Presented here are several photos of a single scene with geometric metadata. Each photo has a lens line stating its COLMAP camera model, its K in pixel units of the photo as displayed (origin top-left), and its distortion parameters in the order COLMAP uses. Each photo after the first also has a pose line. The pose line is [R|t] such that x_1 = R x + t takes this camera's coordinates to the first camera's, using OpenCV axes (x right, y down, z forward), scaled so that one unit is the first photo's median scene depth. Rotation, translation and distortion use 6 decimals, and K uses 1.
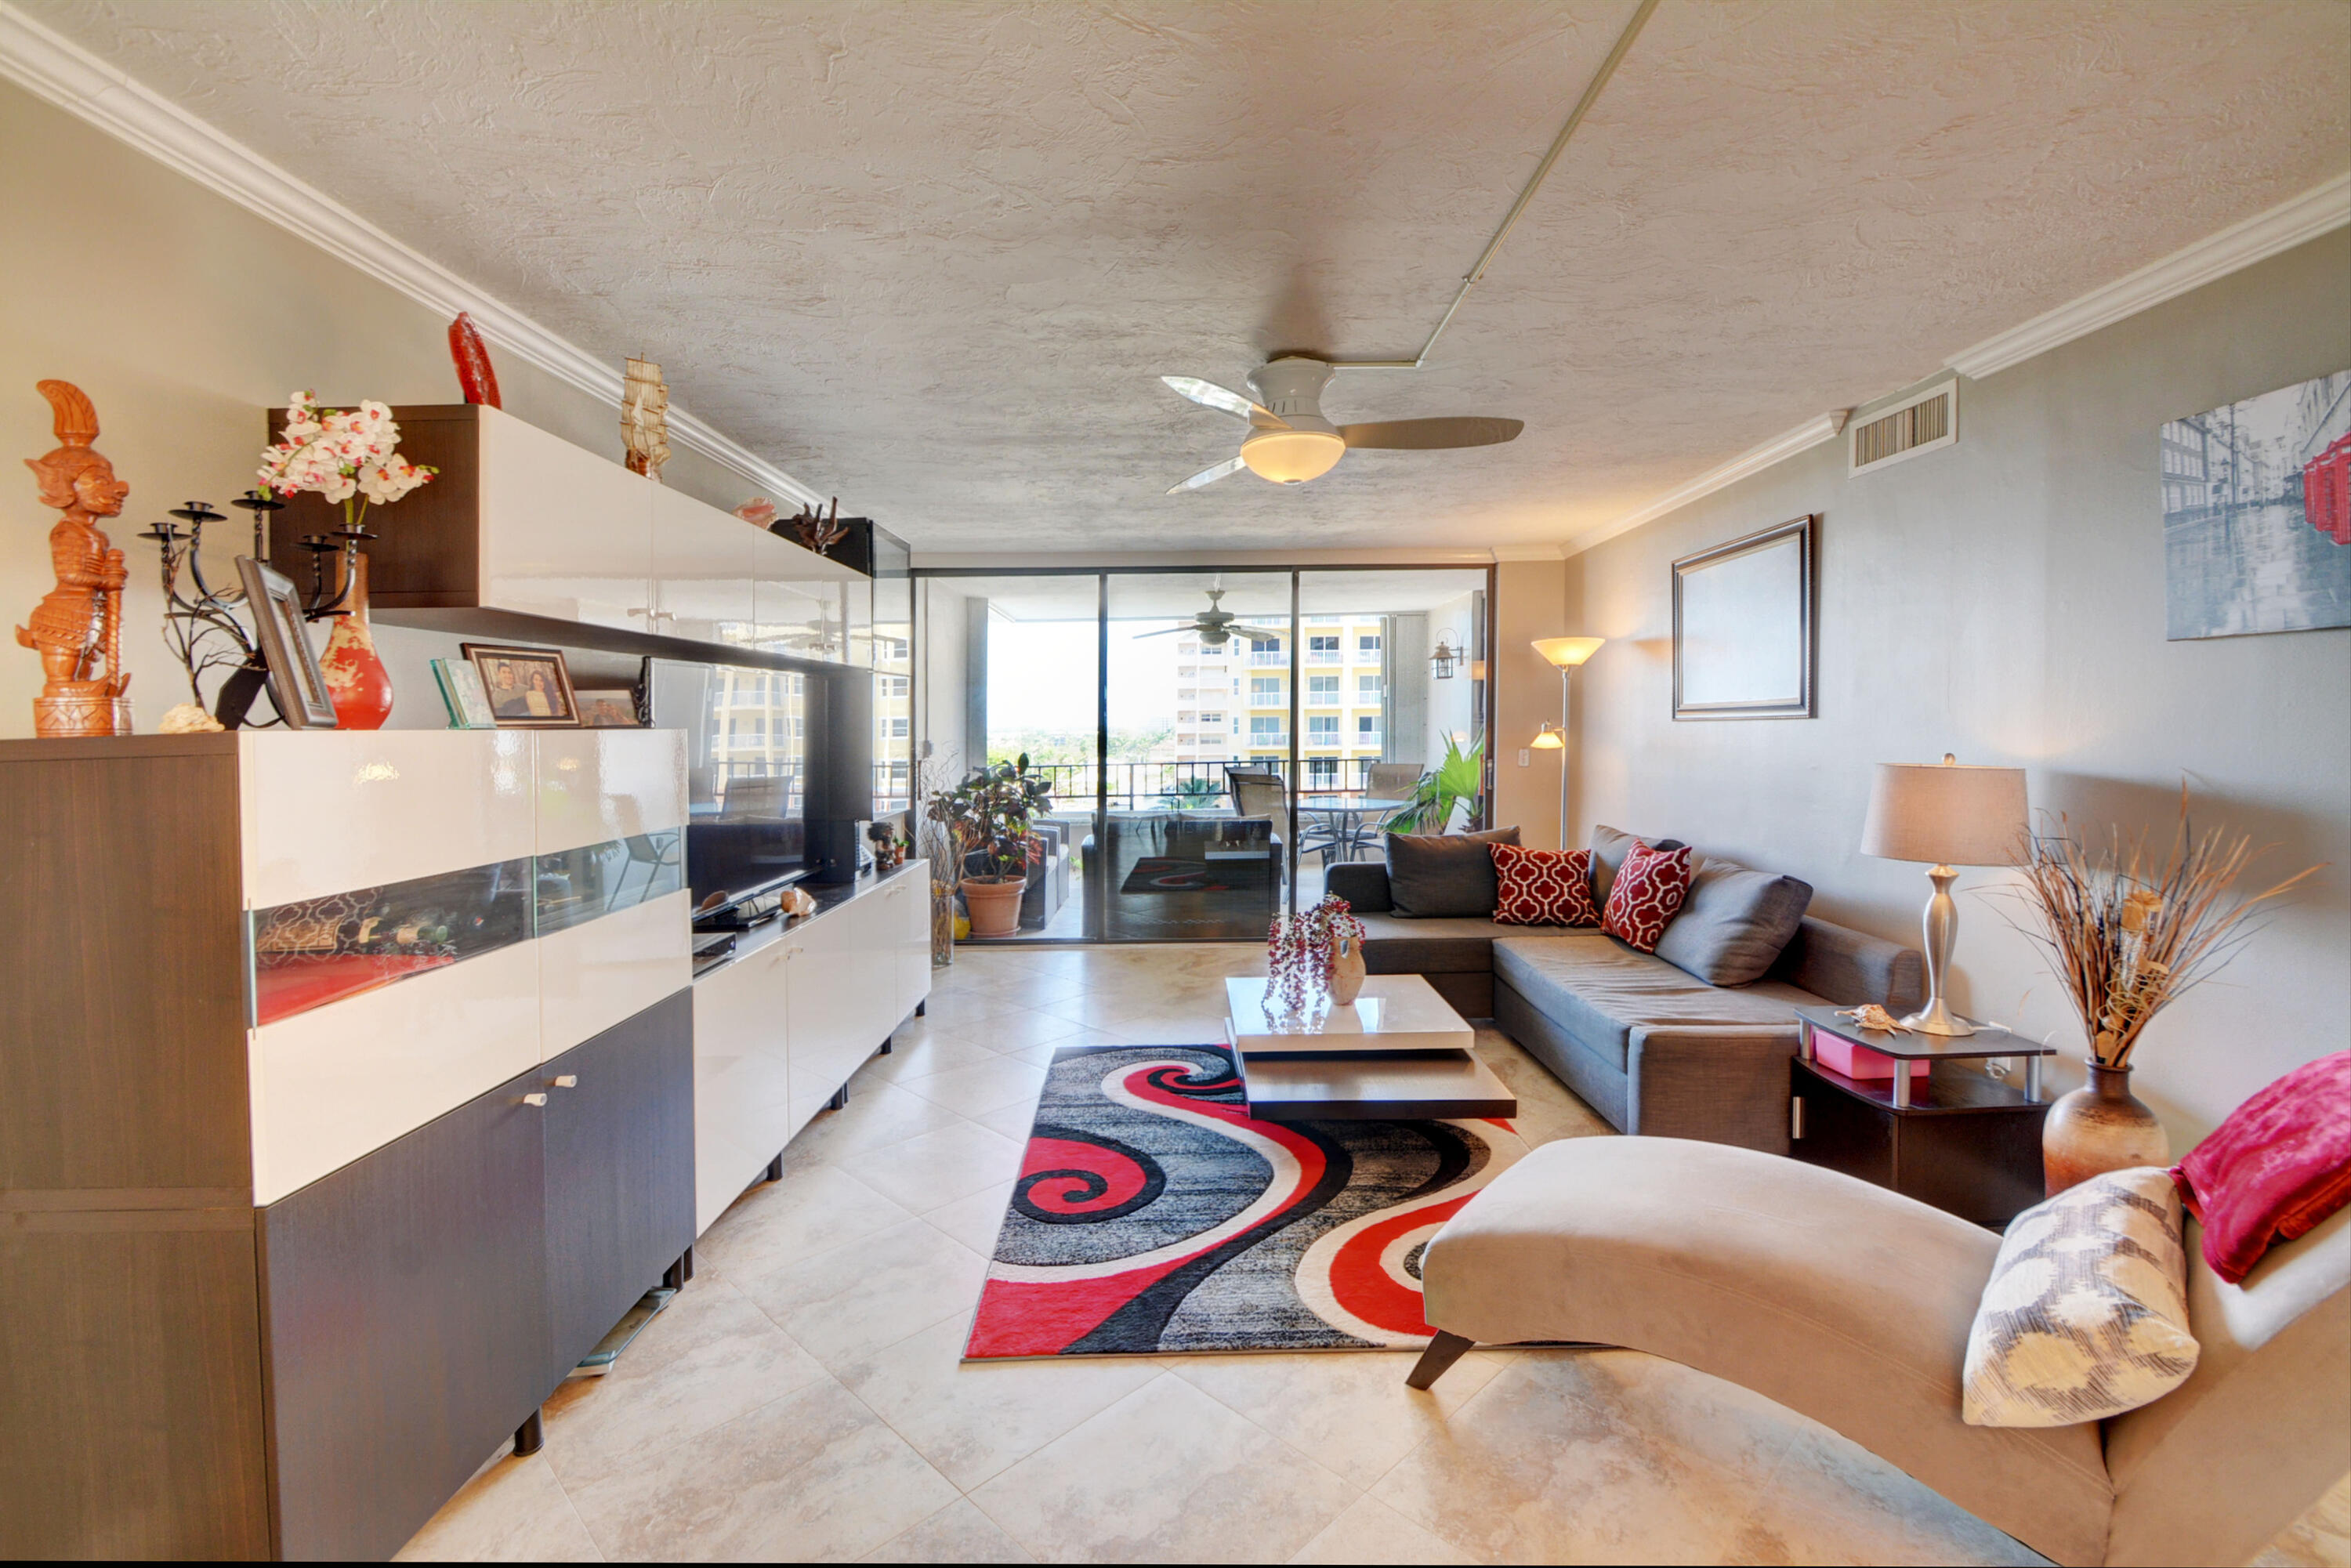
lens RADIAL K [[987.7, 0, 1165.7], [0, 987.7, 747.5], [0, 0, 1]] dist [0.014028, -0.012731]
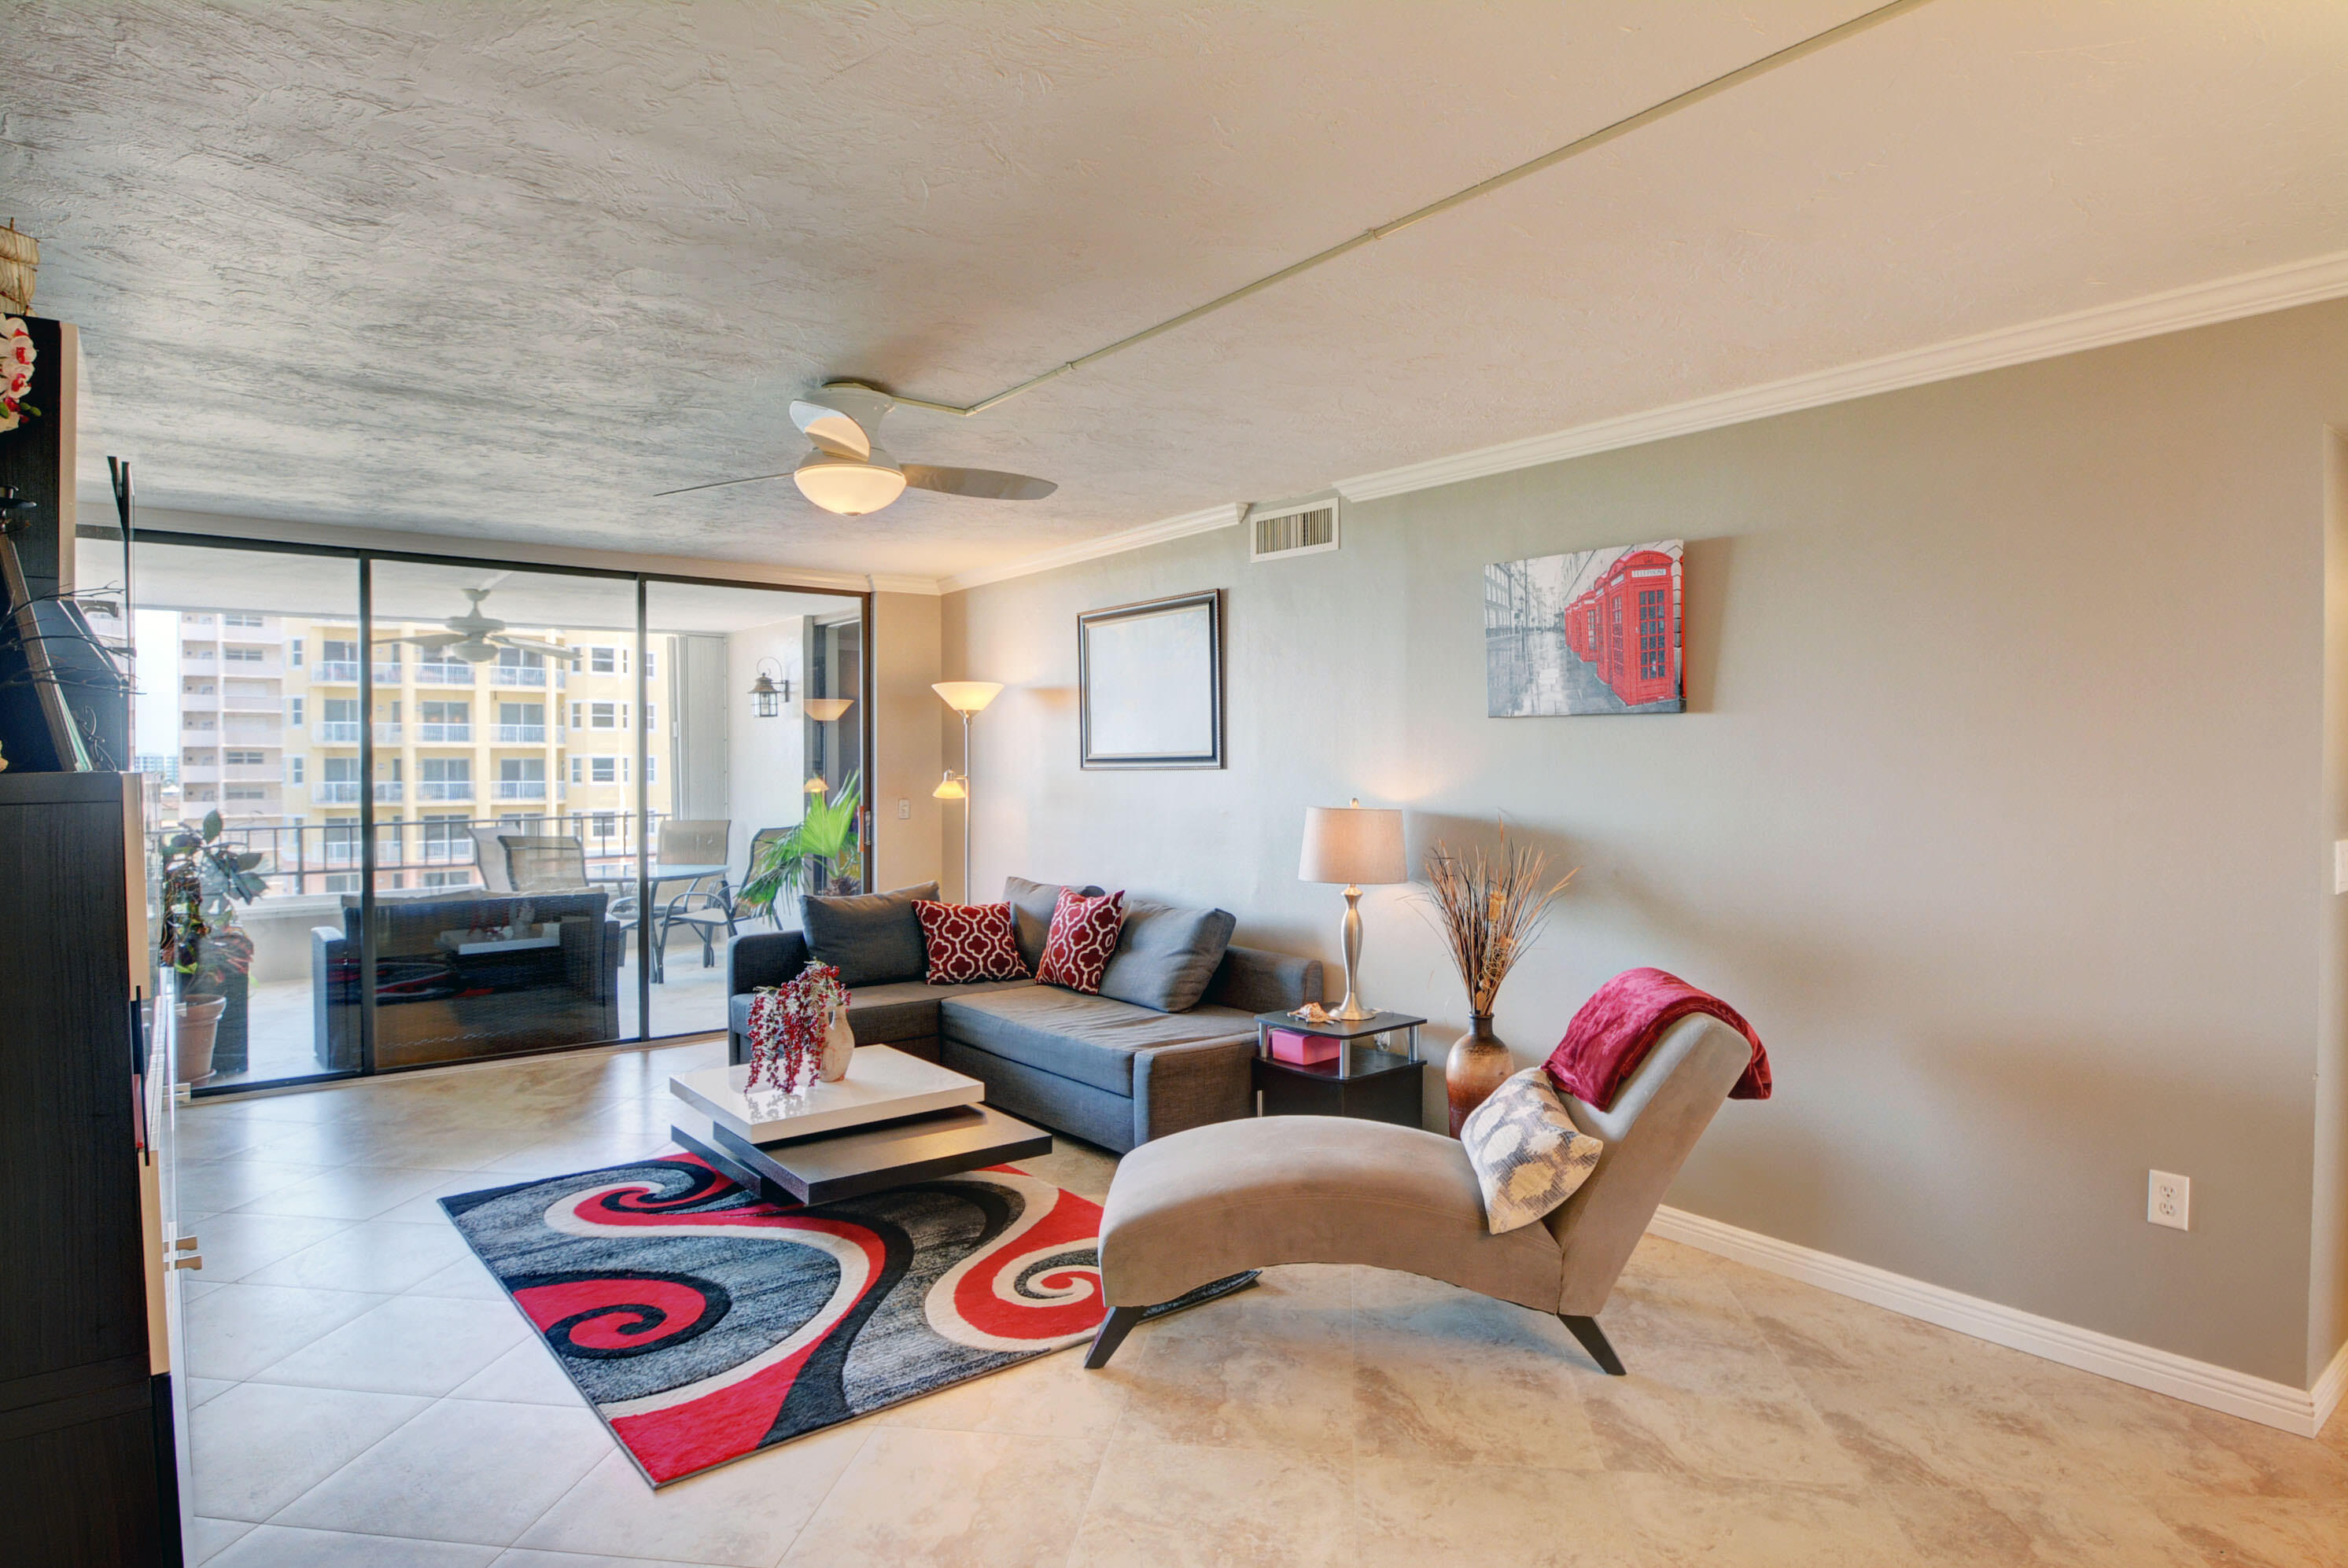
lens RADIAL K [[1290.7, 0, 1088.5], [0, 1290.7, 776.7], [0, 0, 1]] dist [-0.015215, 0.000256]
pose [[0.807766, 0.004801, 0.589483, -0.406056], [0.006578, 0.999831, -0.017158, 0.003739], [-0.589466, 0.017737, 0.807598, -0.116987]]
